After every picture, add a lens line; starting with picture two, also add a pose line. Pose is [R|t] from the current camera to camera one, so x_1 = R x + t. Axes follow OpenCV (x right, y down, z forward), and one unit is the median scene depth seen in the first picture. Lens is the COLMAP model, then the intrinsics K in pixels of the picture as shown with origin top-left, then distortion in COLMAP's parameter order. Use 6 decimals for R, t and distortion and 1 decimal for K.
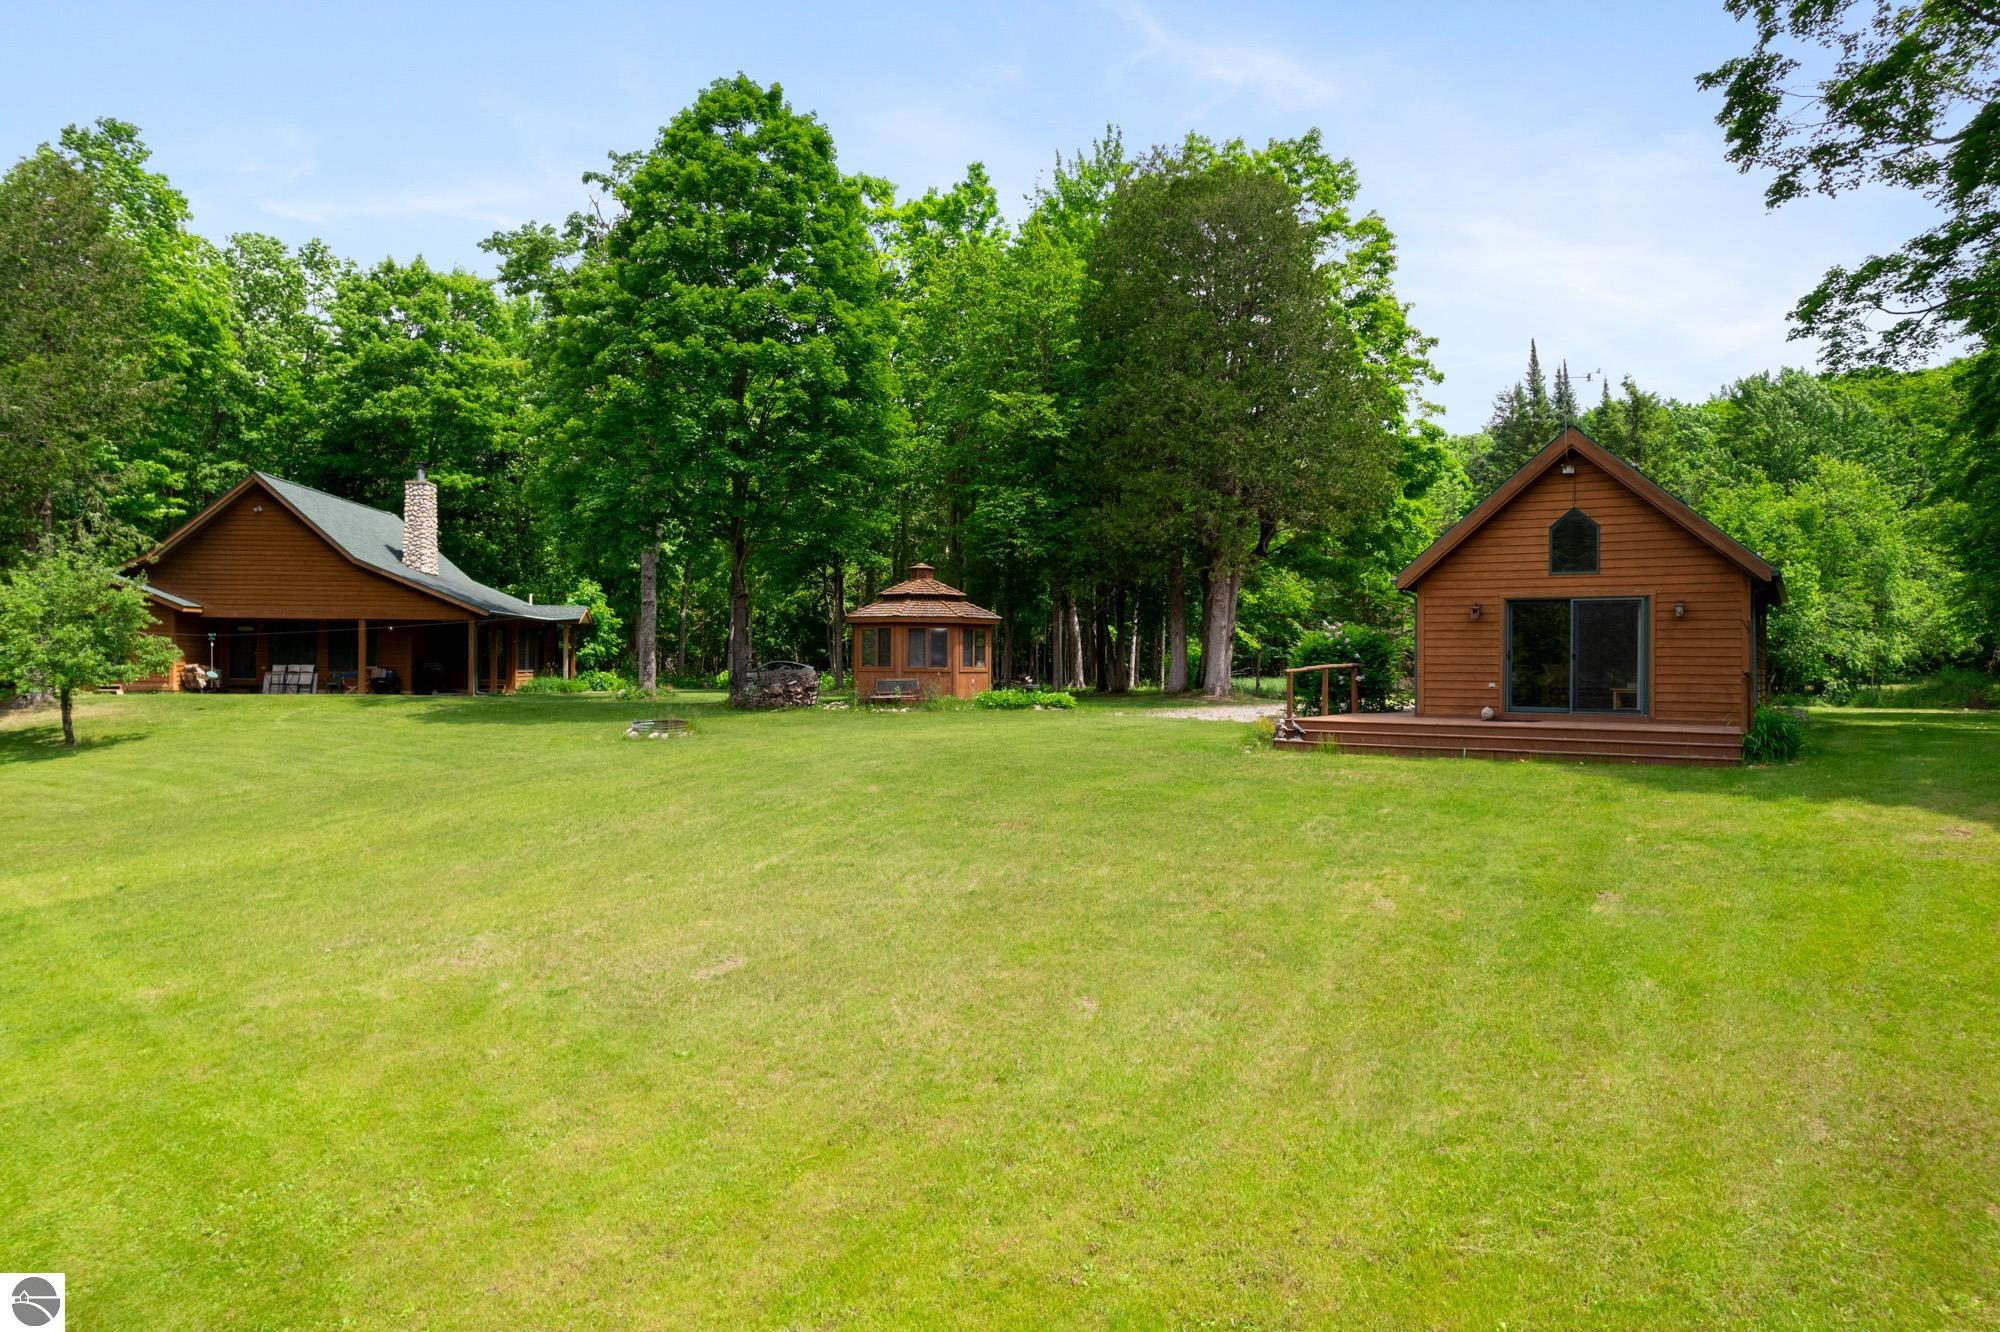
lens RADIAL K [[1271.0, 0, 1000.0], [0, 1271.0, 666.0], [0, 0, 1]] dist [-0.071544, 0.046088]
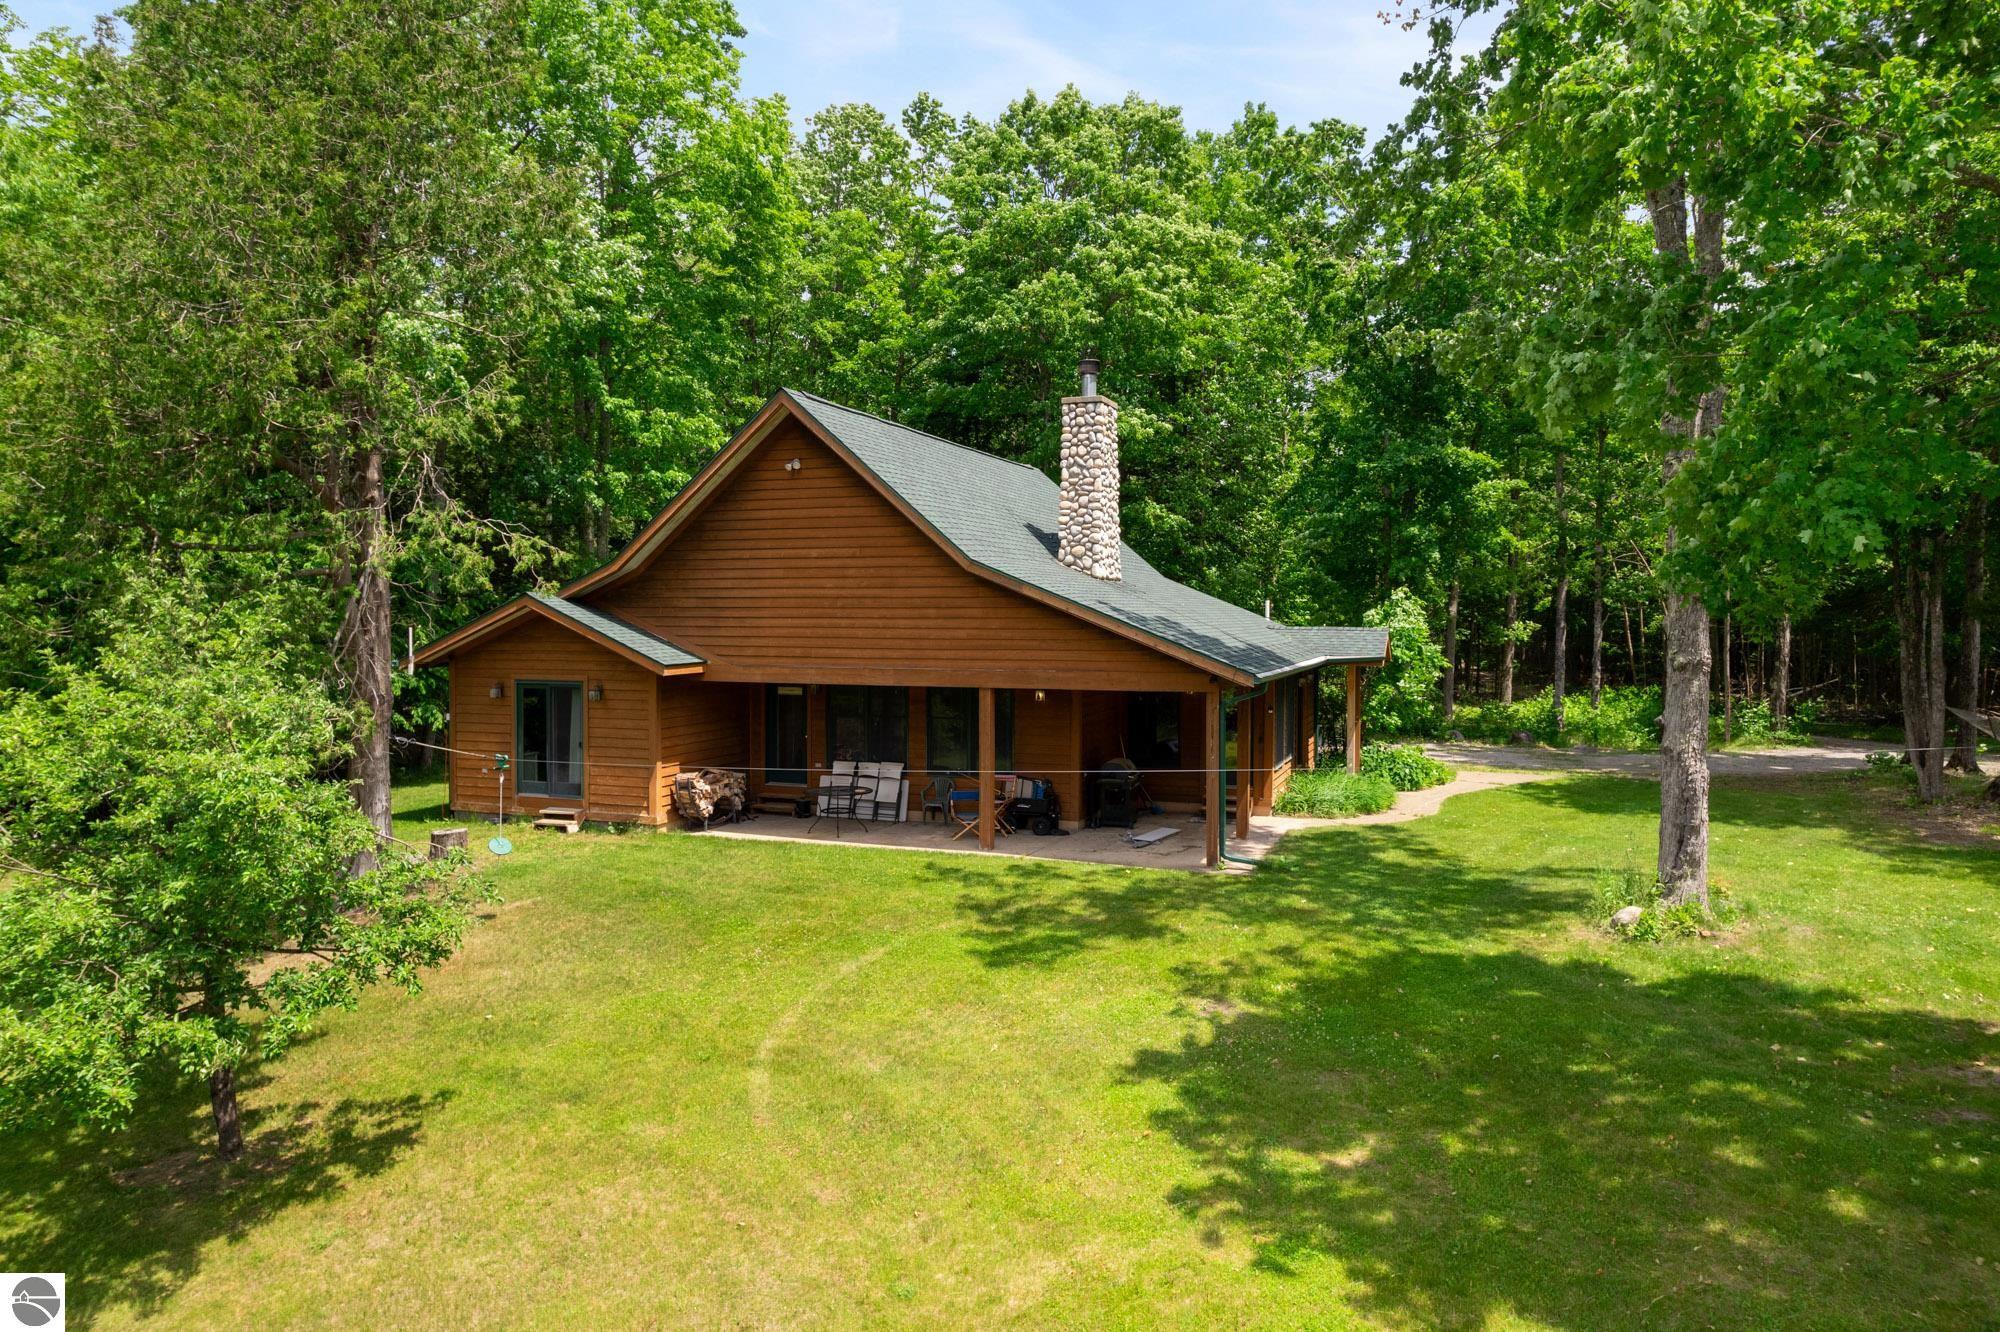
lens RADIAL K [[1316.8, 0, 1000.0], [0, 1316.8, 666.0], [0, 0, 1]] dist [-0.002197, -0.002074]
pose [[0.893526, 0.010096, -0.448898, -0.284289], [0.004782, 0.999477, 0.031997, -0.061762], [0.448986, -0.030737, 0.893010, 0.562577]]
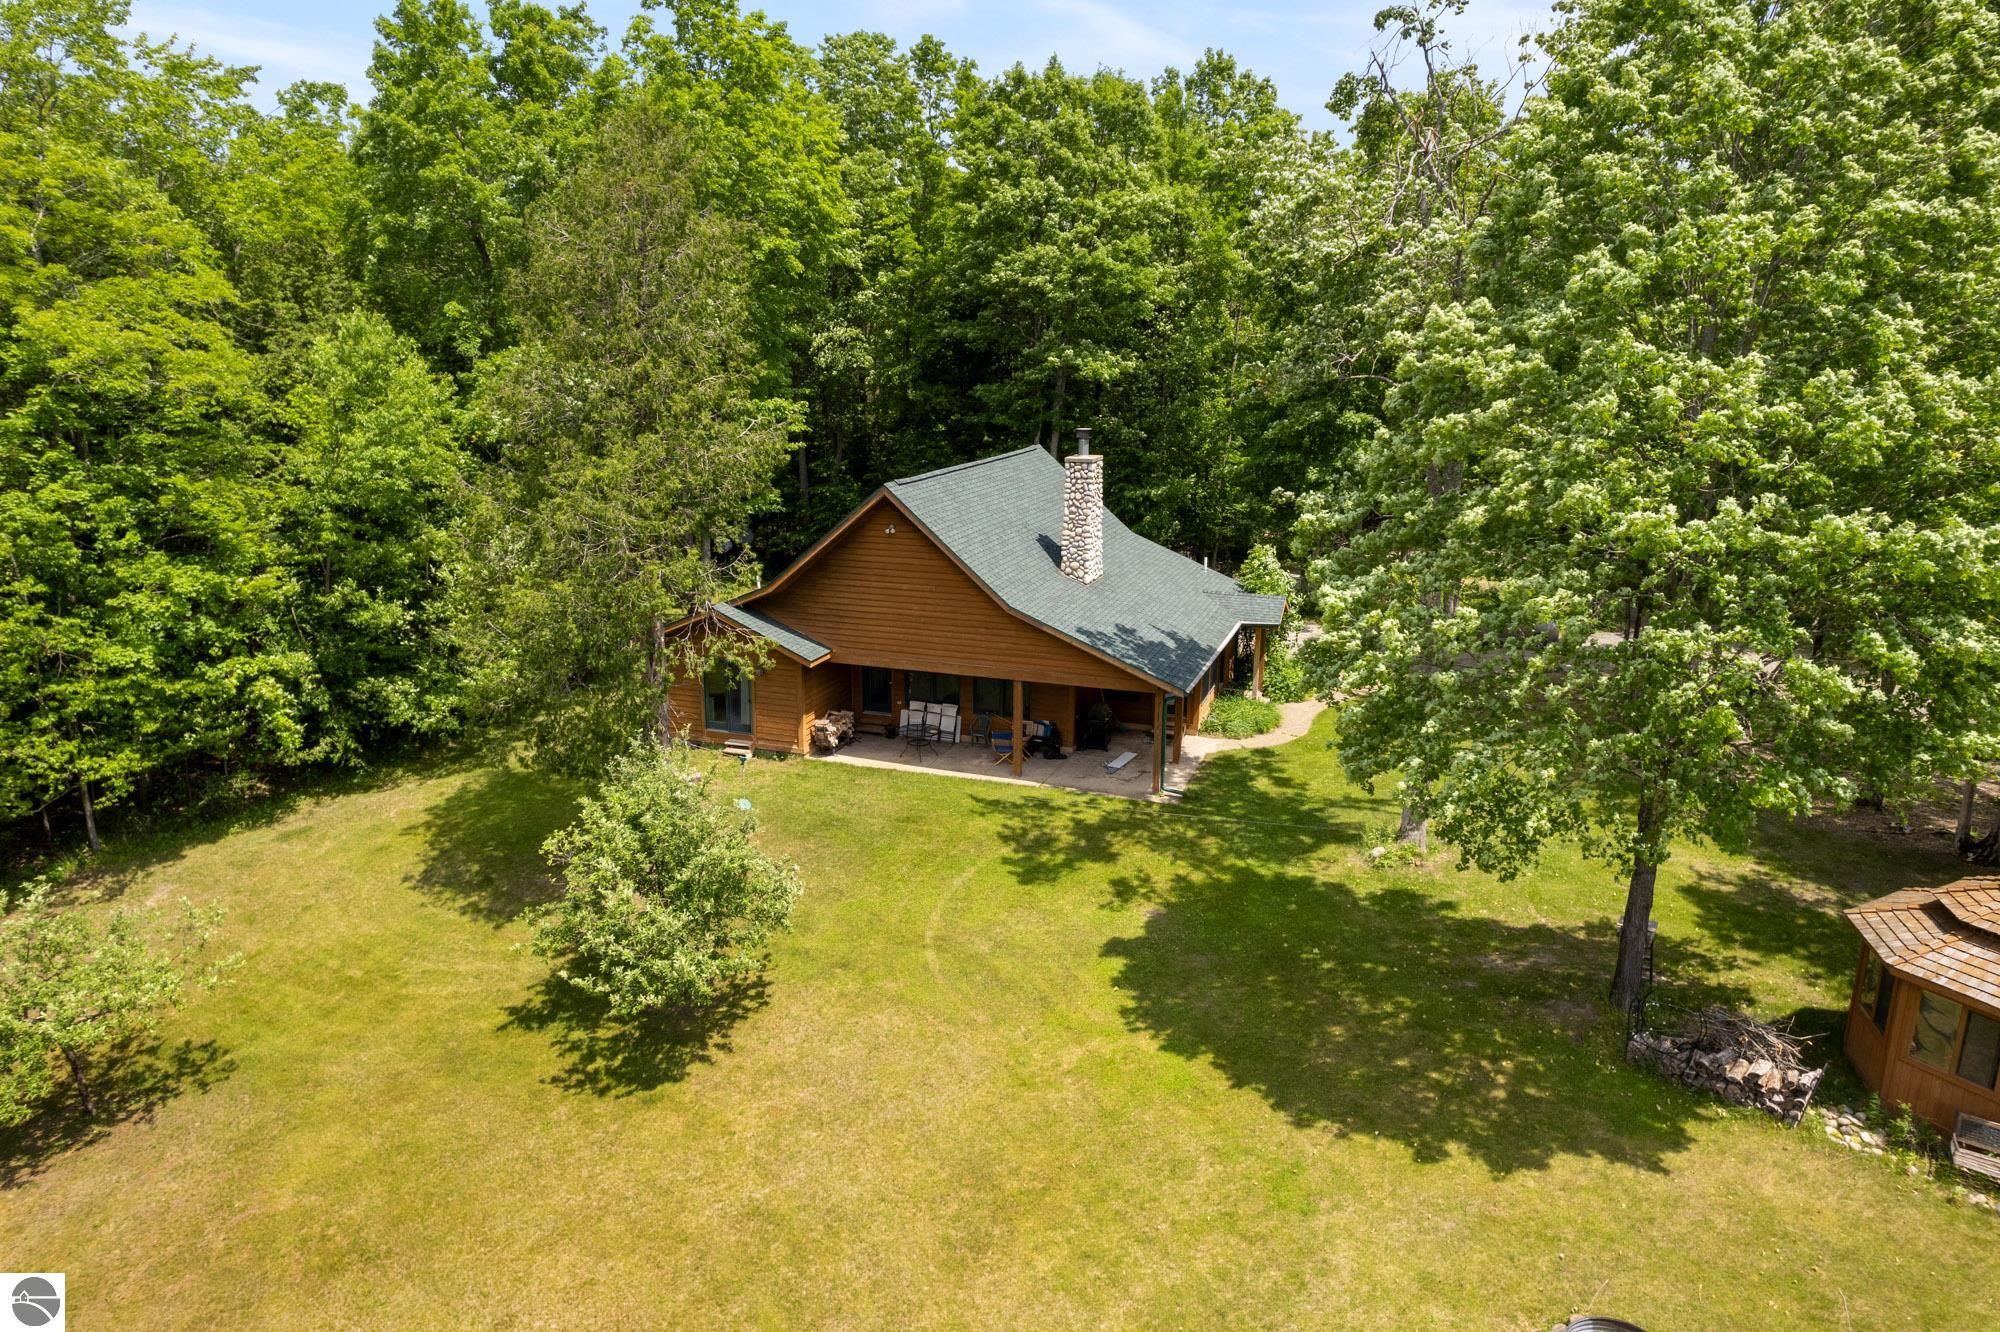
lens RADIAL K [[1280.7, 0, 1003.5], [0, 1280.7, 661.5], [0, 0, 1]] dist [0.007686, 0.000877]
pose [[0.904619, 0.090085, -0.416592, -0.199850], [0.009227, 0.973041, 0.230448, -0.224476], [0.426121, -0.212312, 0.879400, 0.326179]]
